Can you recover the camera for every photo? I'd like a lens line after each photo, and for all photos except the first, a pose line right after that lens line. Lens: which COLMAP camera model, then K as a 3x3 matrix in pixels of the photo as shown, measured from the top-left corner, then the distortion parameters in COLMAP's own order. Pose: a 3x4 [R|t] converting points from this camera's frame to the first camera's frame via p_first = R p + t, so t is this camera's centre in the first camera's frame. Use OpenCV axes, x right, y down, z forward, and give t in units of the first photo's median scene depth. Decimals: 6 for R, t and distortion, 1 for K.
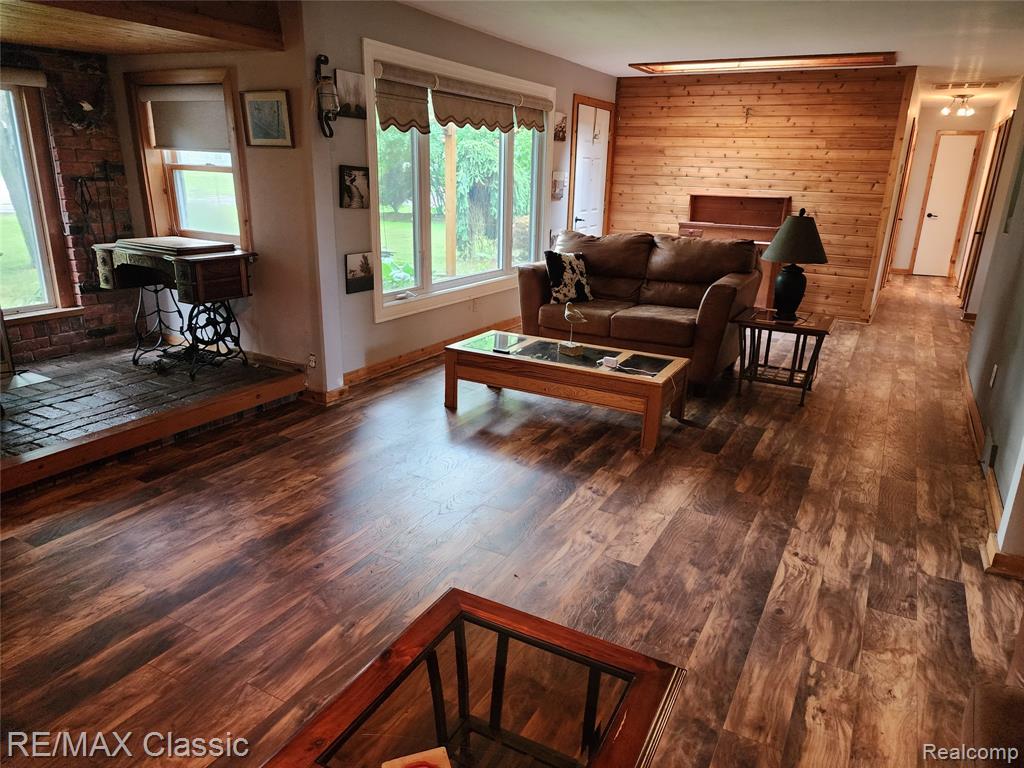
lens RADIAL K [[696.7, 0, 512.0], [0, 696.7, 384.0], [0, 0, 1]] dist [0.066403, -0.059115]
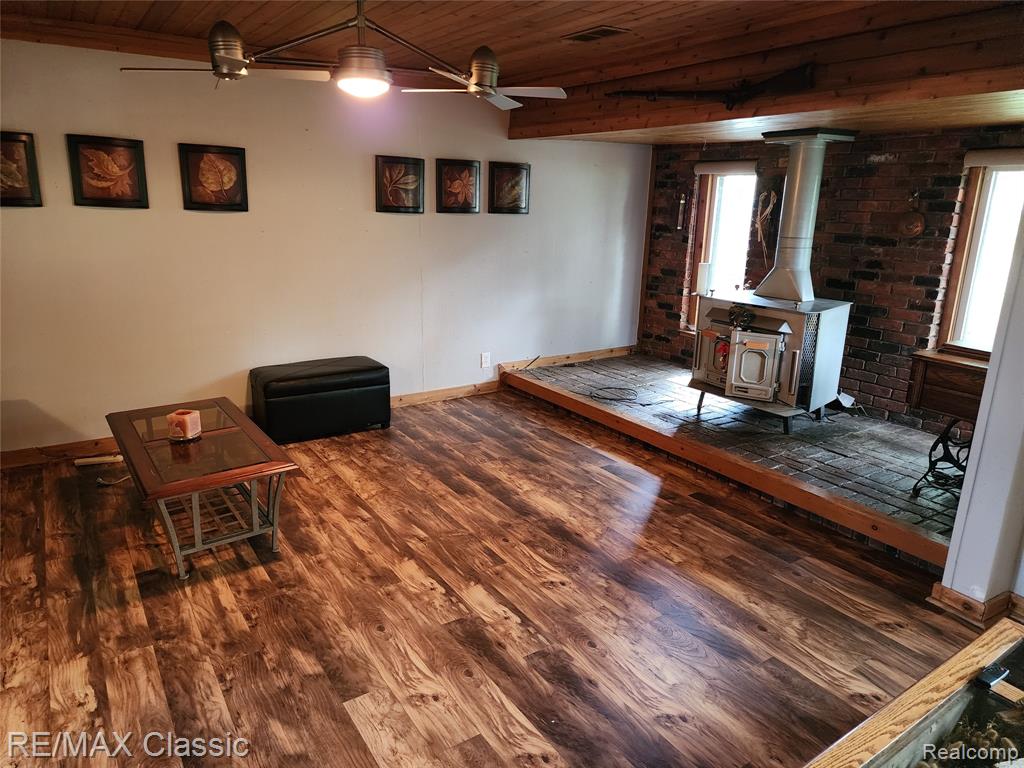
lens RADIAL K [[687.8, 0, 511.1], [0, 687.8, 381.3], [0, 0, 1]] dist [0.077226, -0.064608]
pose [[-0.466650, 0.188967, -0.864019, 0.739338], [-0.295902, 0.887256, 0.353863, -0.438002], [0.833475, 0.420795, -0.358122, 1.314809]]
